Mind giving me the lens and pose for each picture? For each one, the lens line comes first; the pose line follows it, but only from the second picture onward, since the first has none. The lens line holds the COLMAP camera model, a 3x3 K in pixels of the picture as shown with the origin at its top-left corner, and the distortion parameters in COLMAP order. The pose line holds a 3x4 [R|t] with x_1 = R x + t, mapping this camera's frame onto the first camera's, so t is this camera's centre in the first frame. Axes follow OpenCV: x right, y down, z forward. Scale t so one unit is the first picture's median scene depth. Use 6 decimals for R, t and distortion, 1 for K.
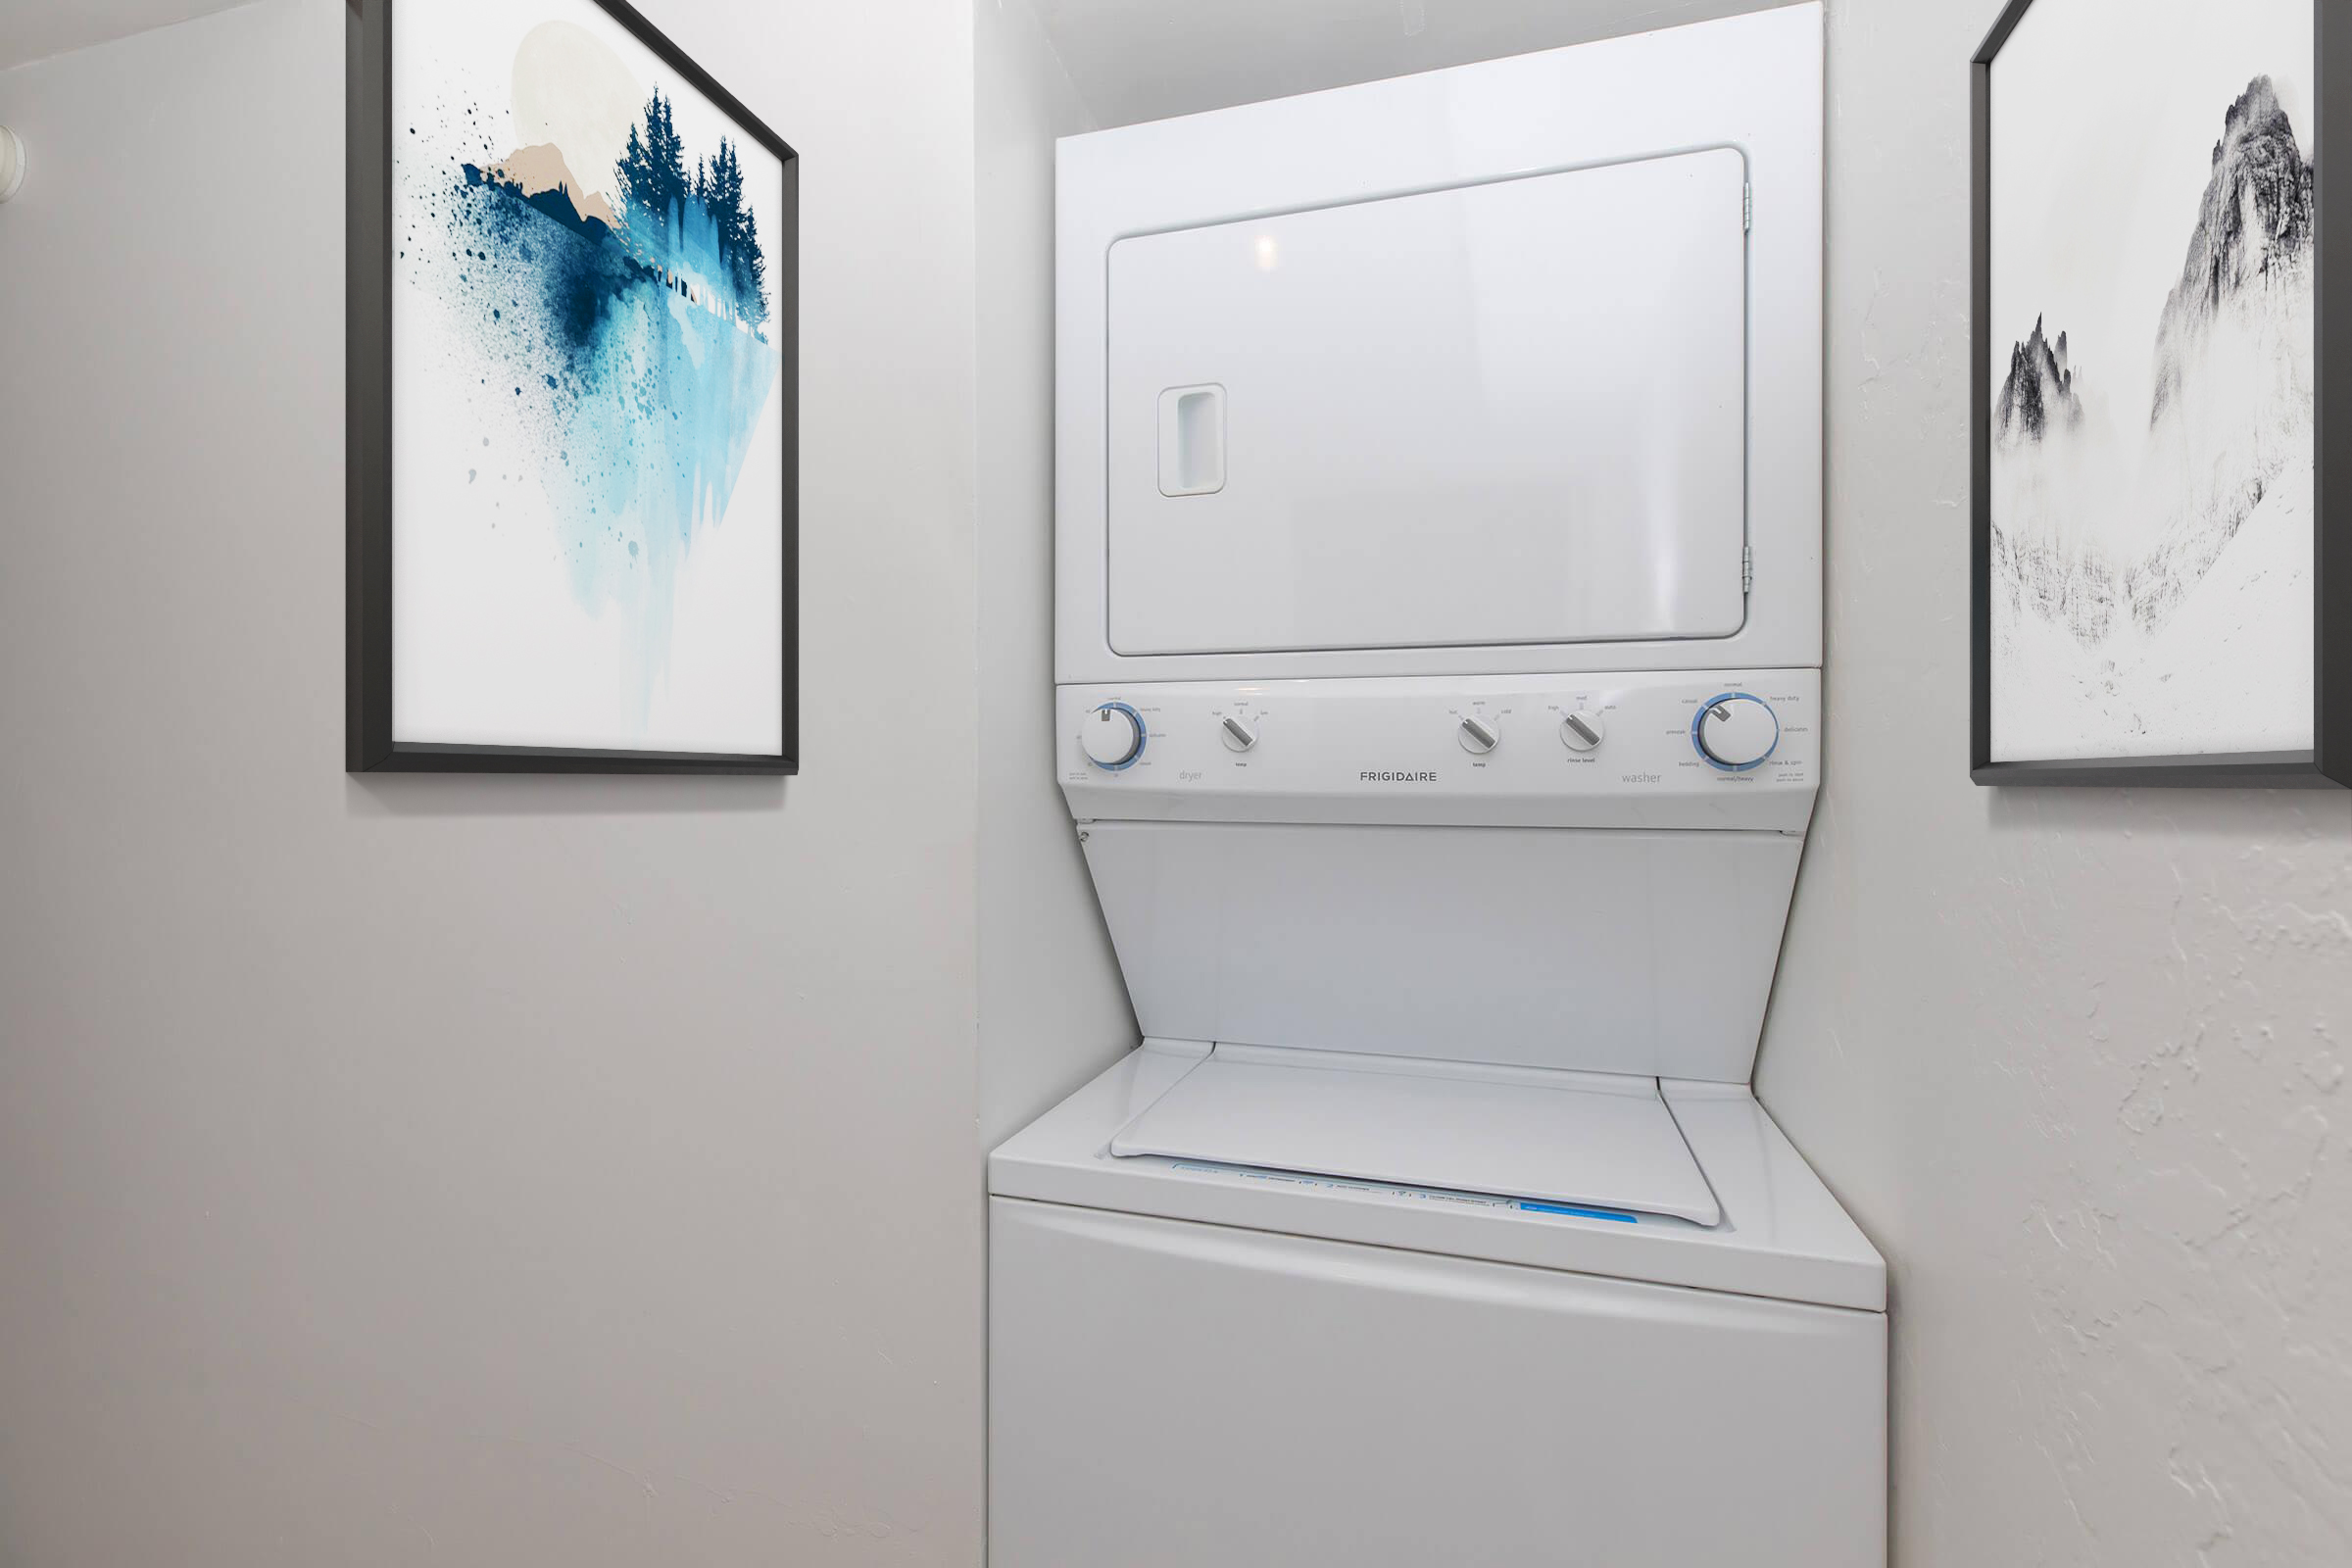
lens RADIAL K [[1074.3, 0, 1167.7], [0, 1074.3, 775.1], [0, 0, 1]] dist [0.006286, 0.002345]
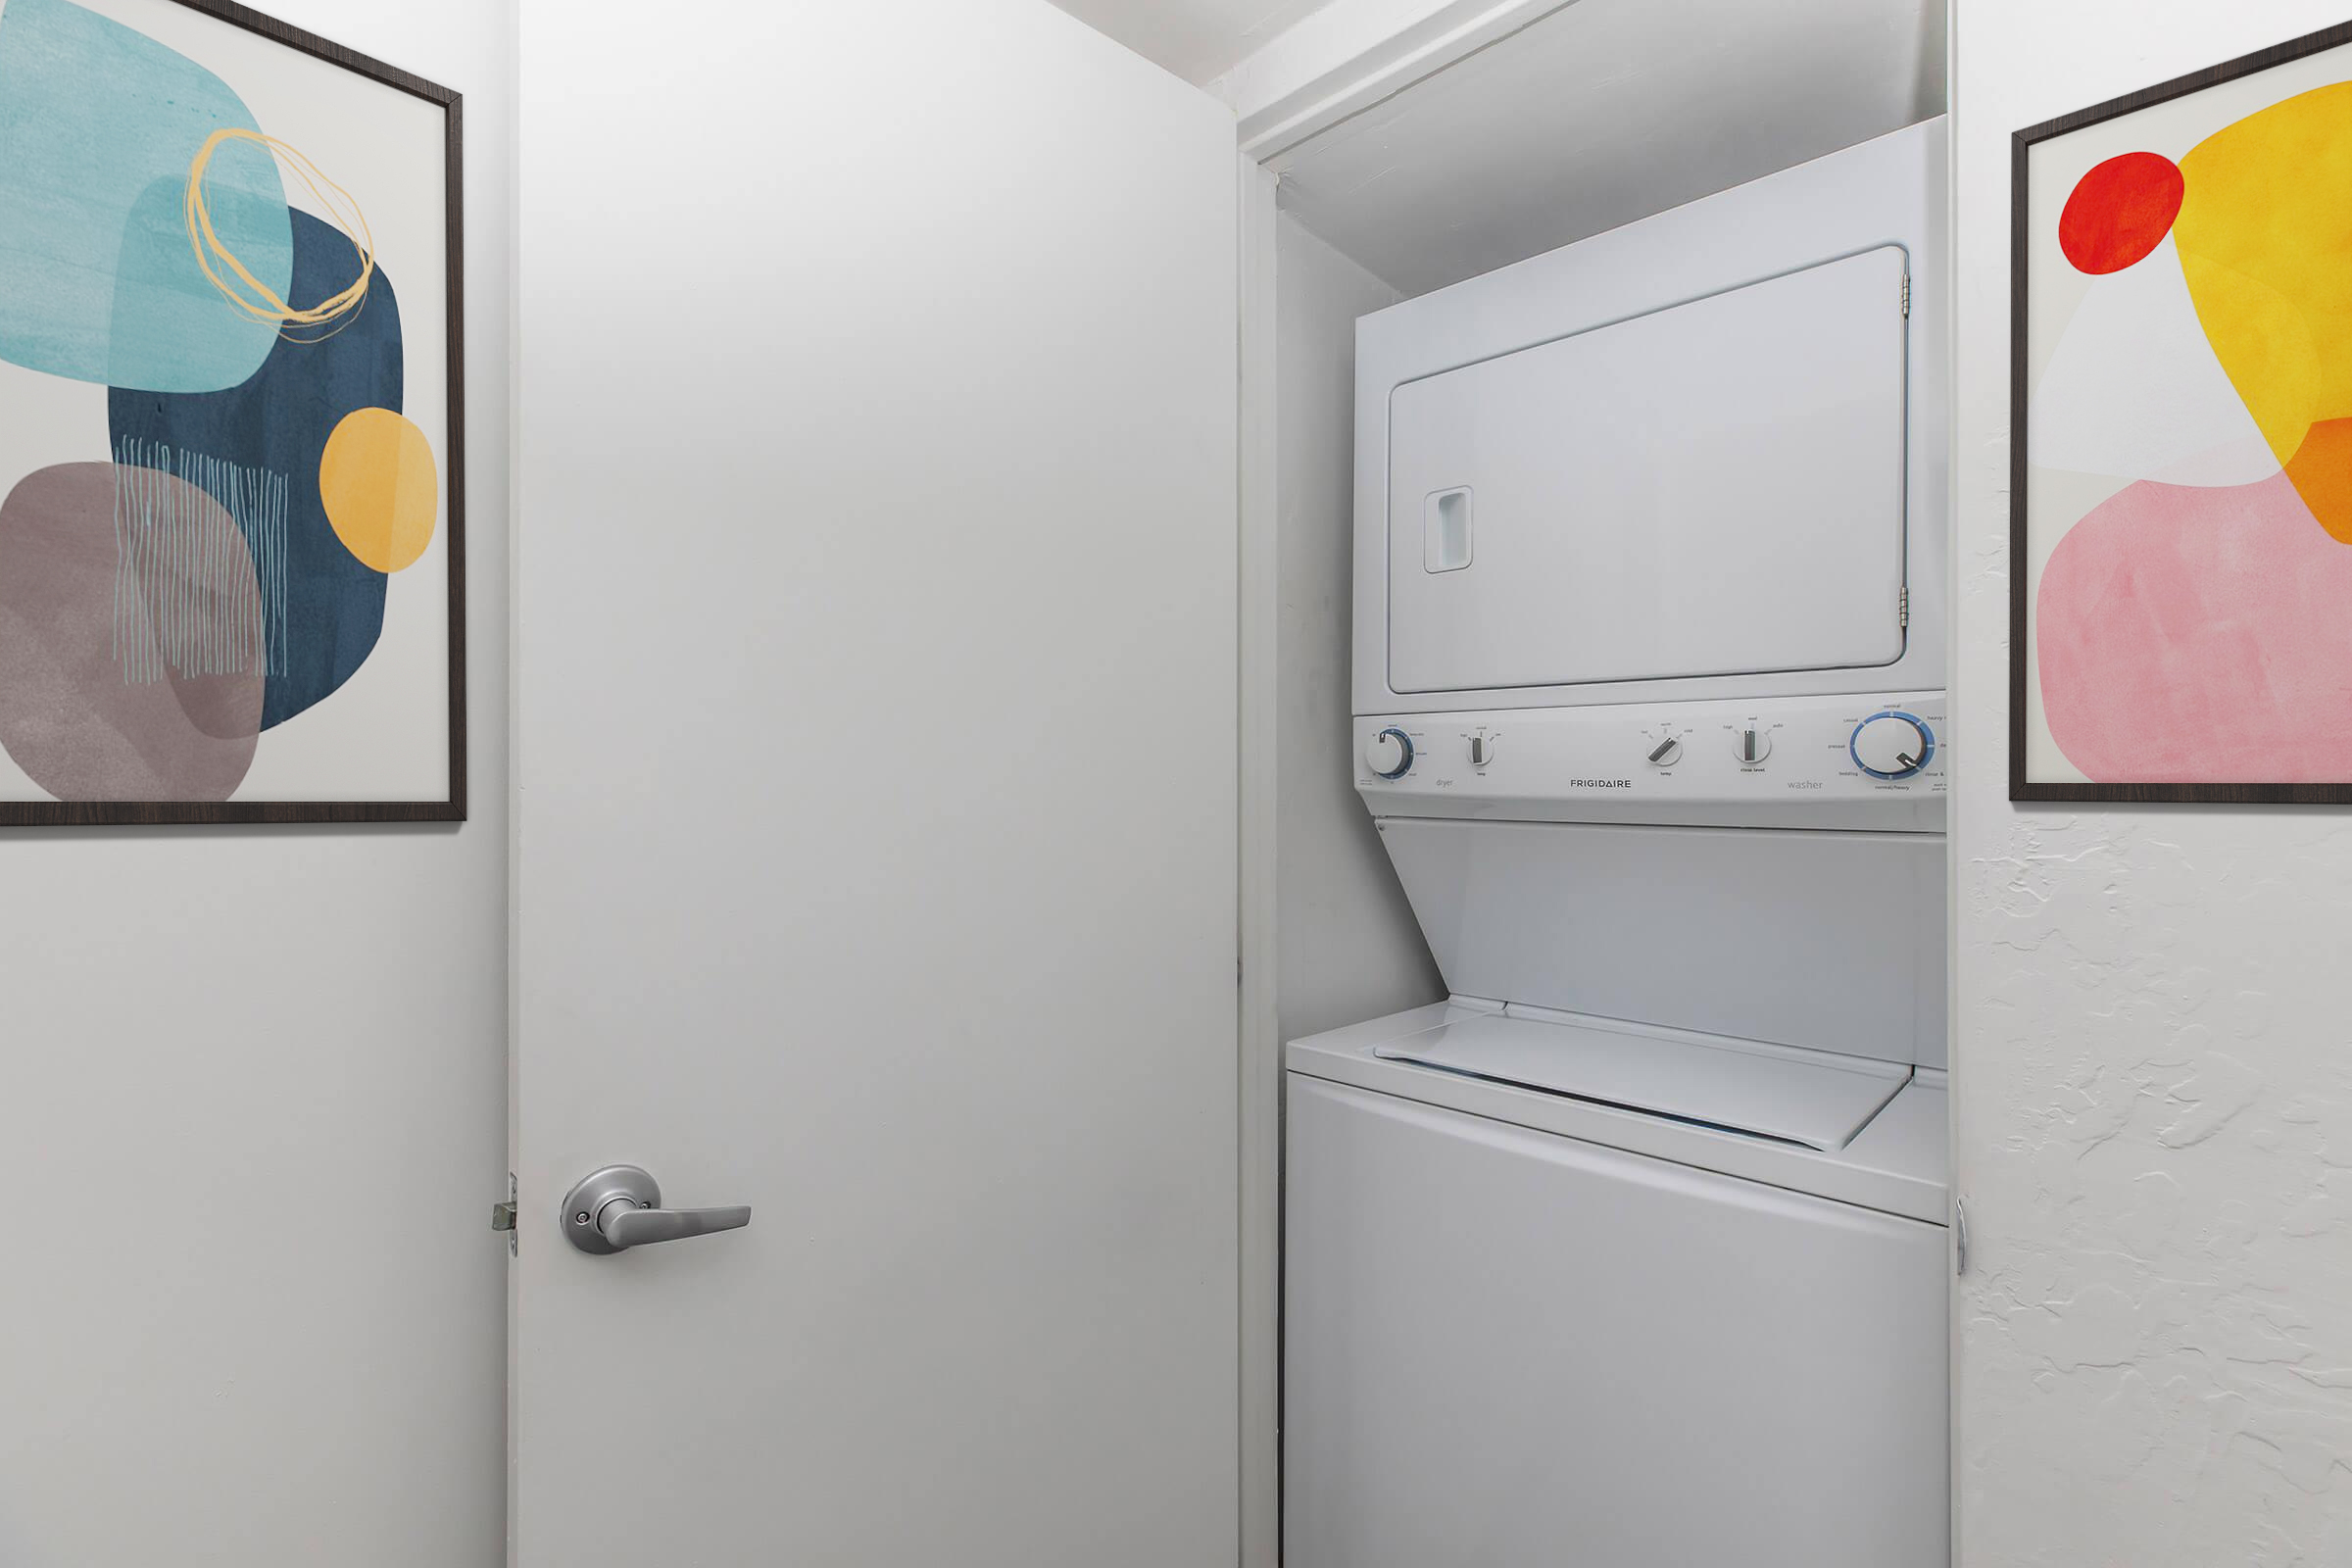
lens RADIAL K [[1074.3, 0, 1170.8], [0, 1074.3, 782.5], [0, 0, 1]] dist [0.006286, 0.002345]
pose [[0.900637, 0.000900, -0.434571, 0.293155], [-0.002929, 0.999988, -0.003999, 0.005988], [0.434562, 0.004874, 0.900629, -0.344965]]
